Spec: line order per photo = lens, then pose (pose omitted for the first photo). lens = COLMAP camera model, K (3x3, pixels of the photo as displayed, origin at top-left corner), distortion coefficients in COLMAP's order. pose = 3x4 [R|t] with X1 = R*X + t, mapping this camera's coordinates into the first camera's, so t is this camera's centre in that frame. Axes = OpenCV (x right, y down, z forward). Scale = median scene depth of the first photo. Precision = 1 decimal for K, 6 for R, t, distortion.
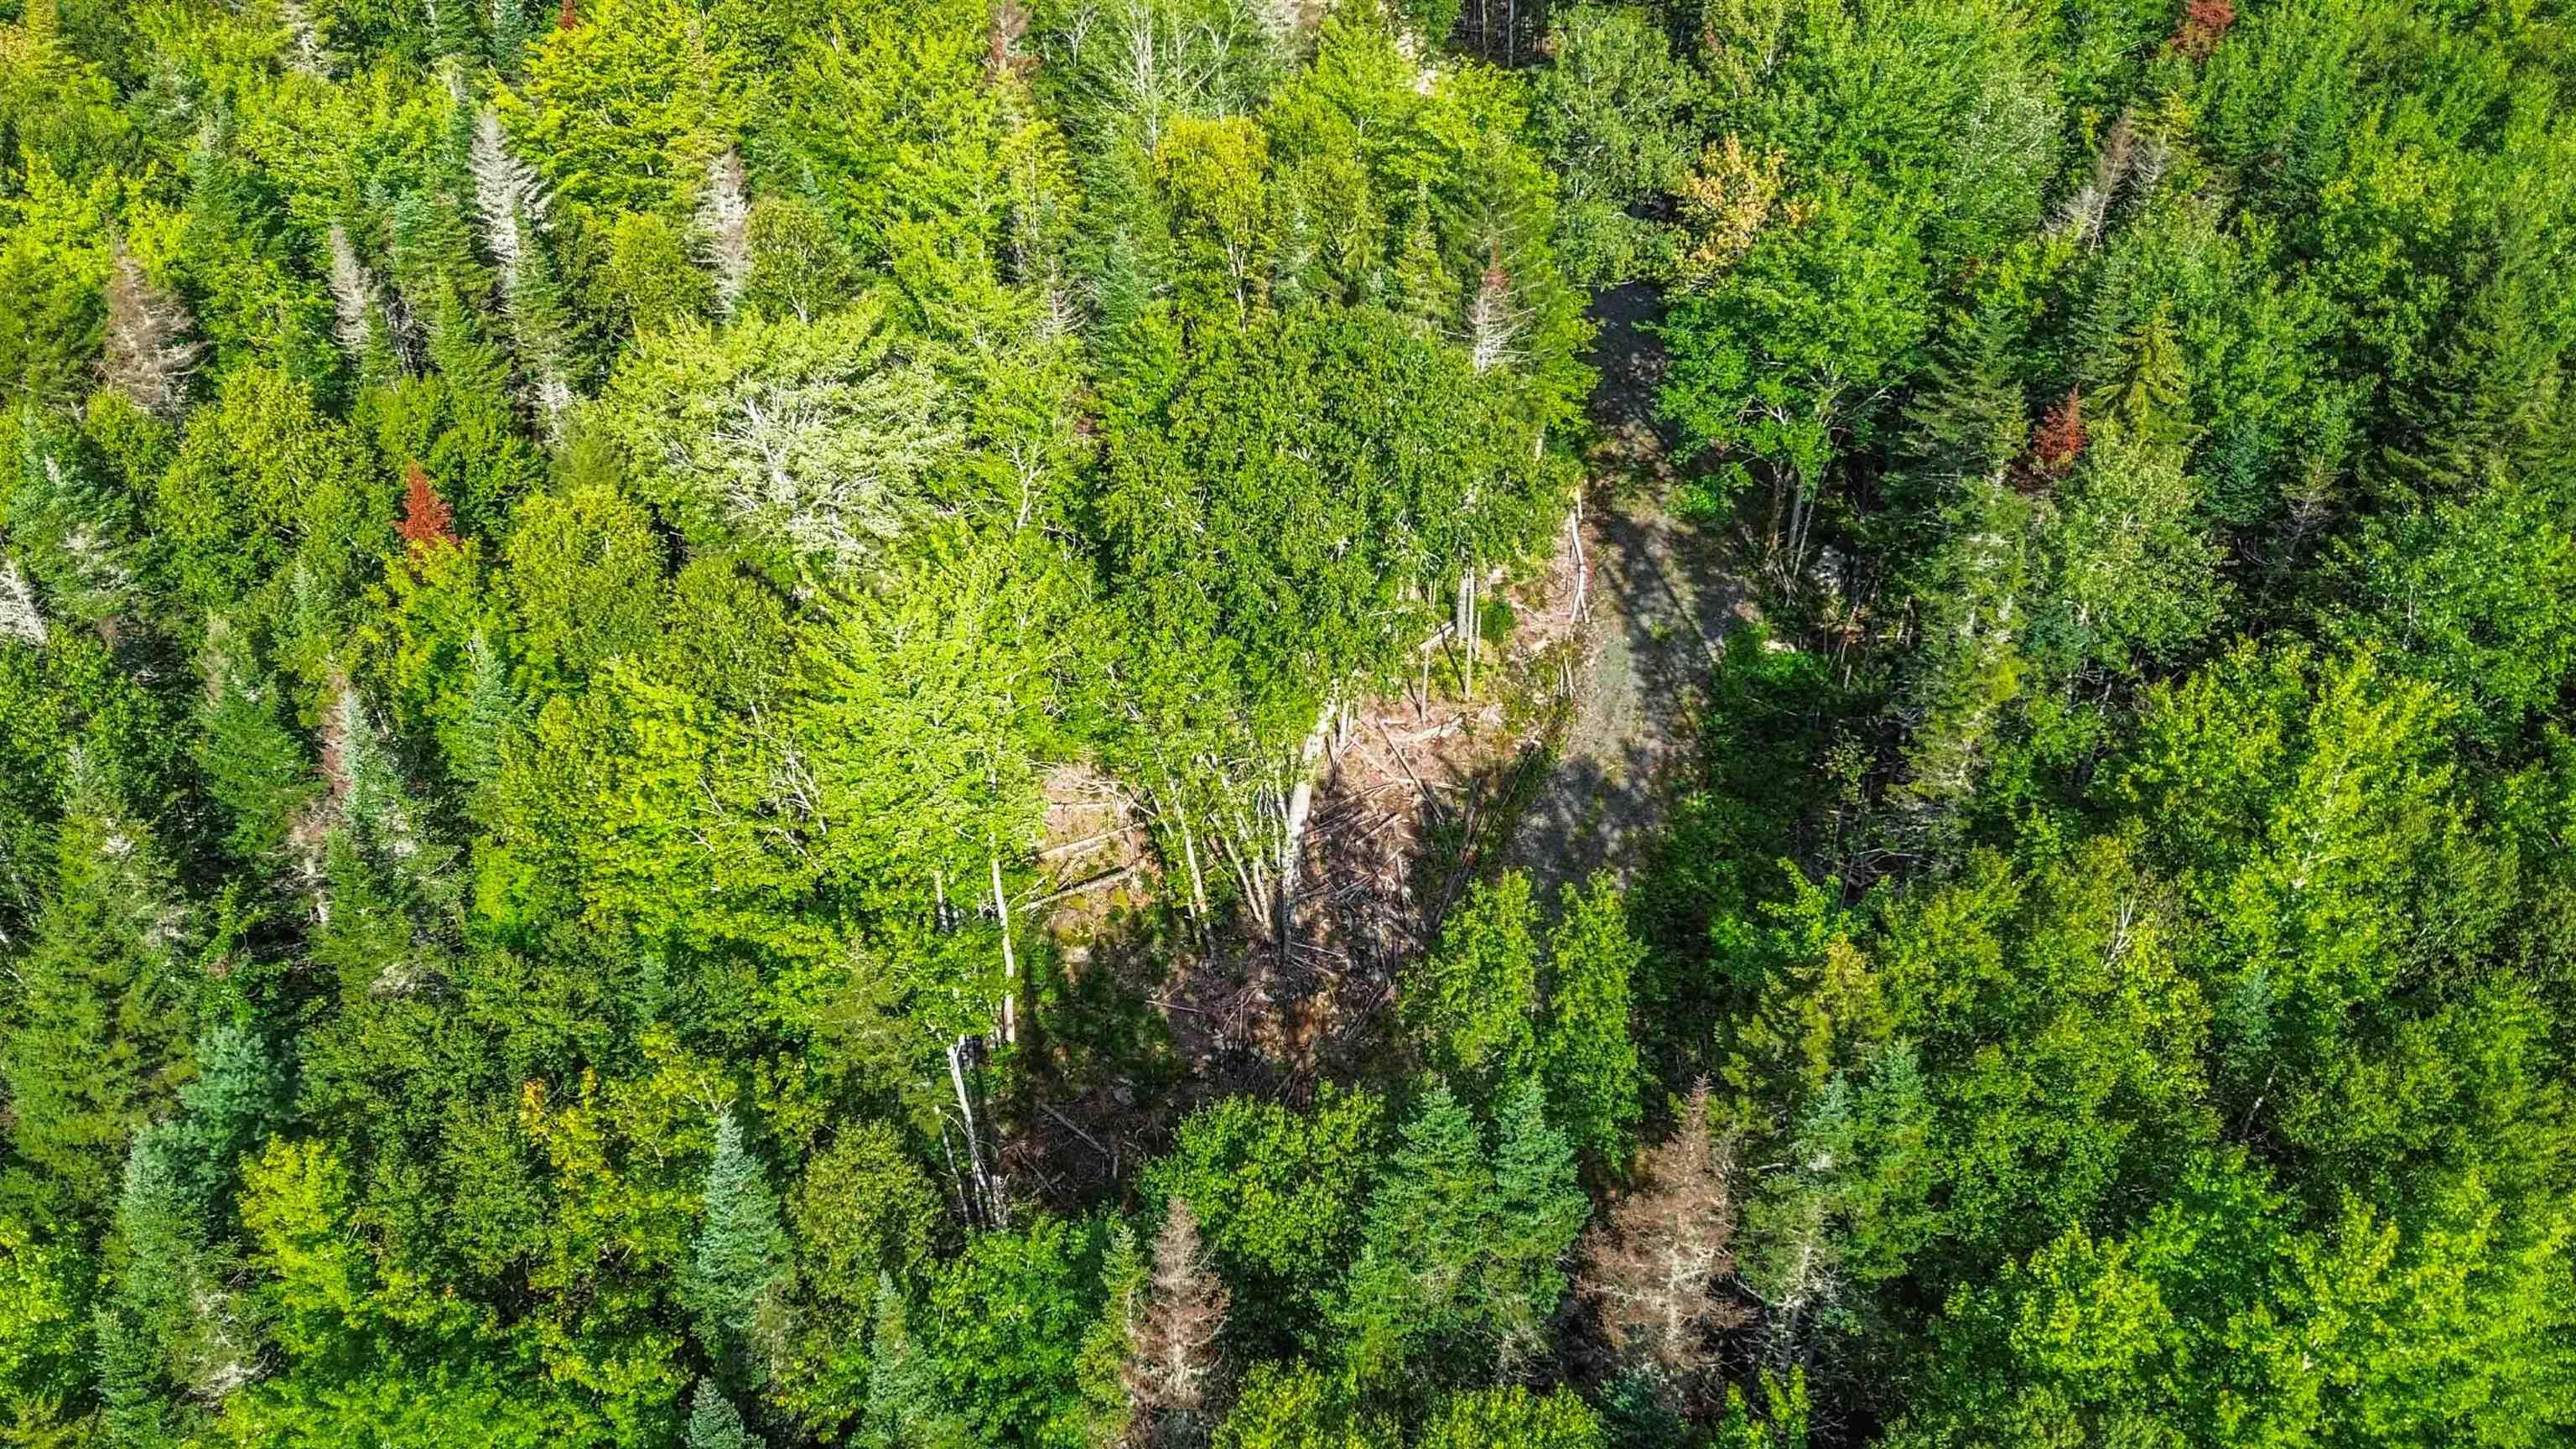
lens RADIAL K [[1826.9, 0, 1288.0], [0, 1826.9, 724.5], [0, 0, 1]] dist [0.094941, -0.097260]
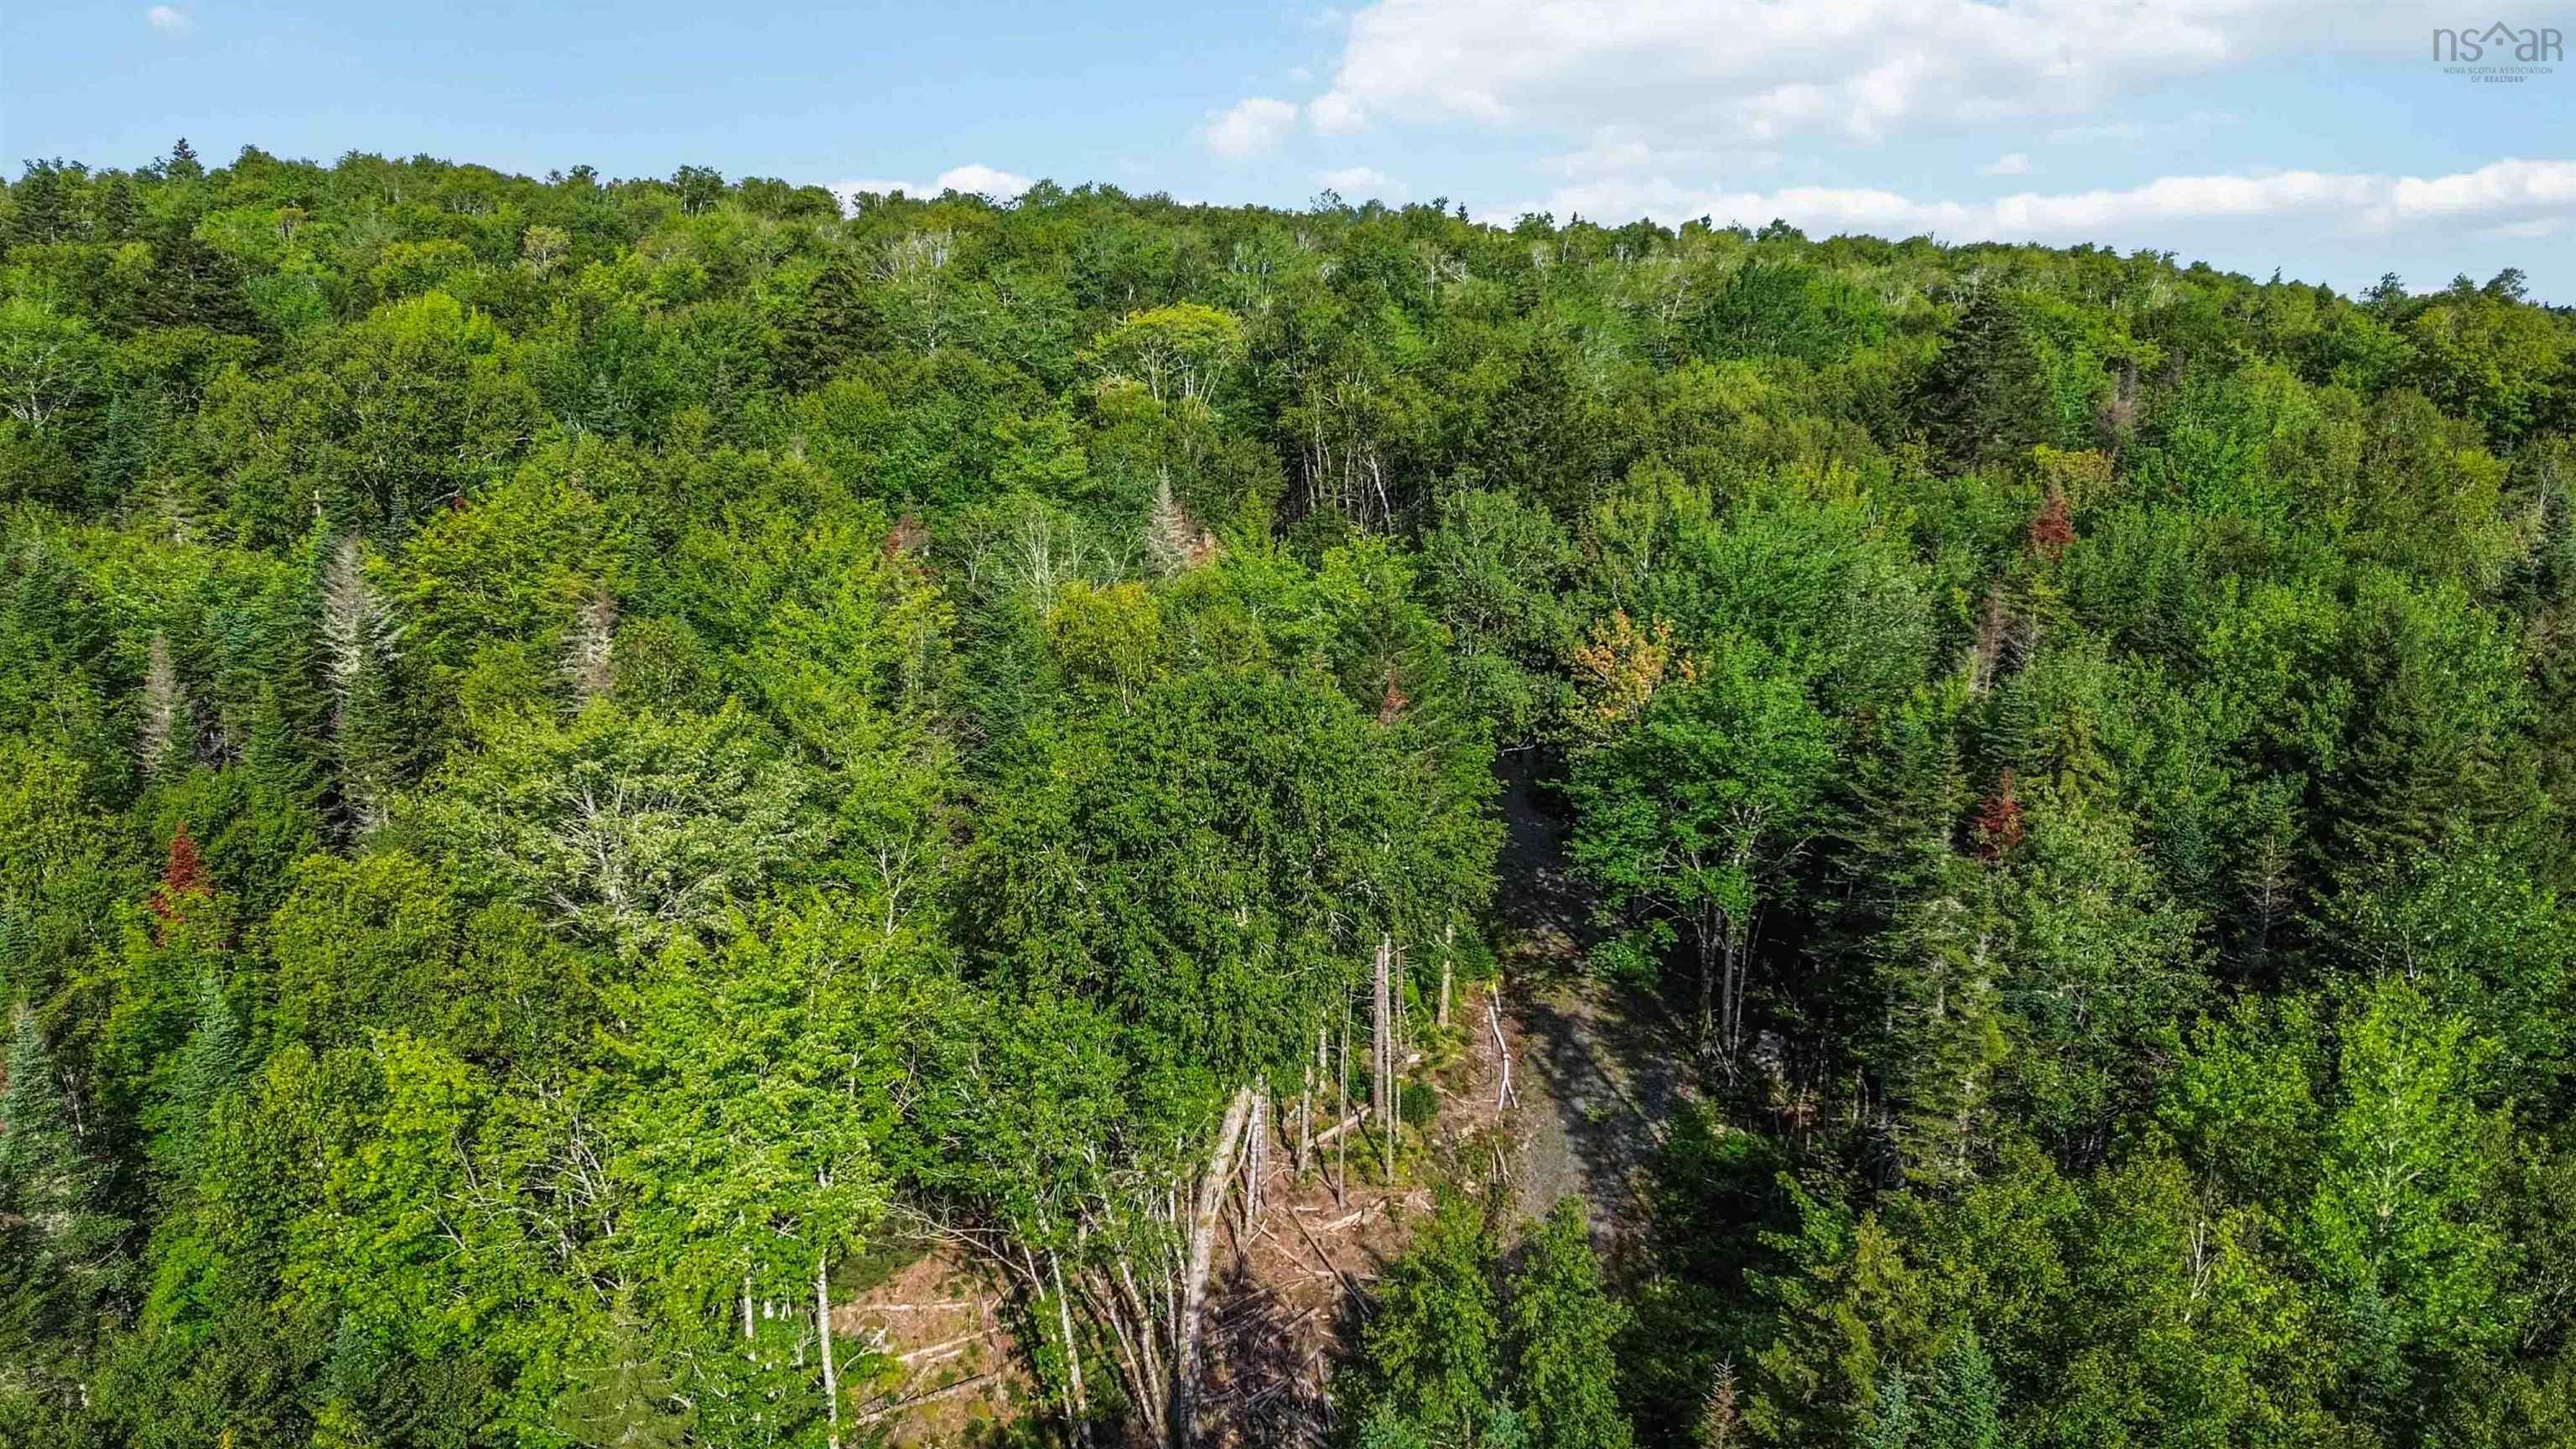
lens RADIAL K [[1826.9, 0, 1288.0], [0, 1826.9, 724.5], [0, 0, 1]] dist [0.094941, -0.097260]
pose [[0.998449, -0.009678, 0.054834, 0.002790], [0.029874, 0.924157, -0.380842, 0.122401], [-0.046989, 0.381889, 0.923013, 0.104718]]
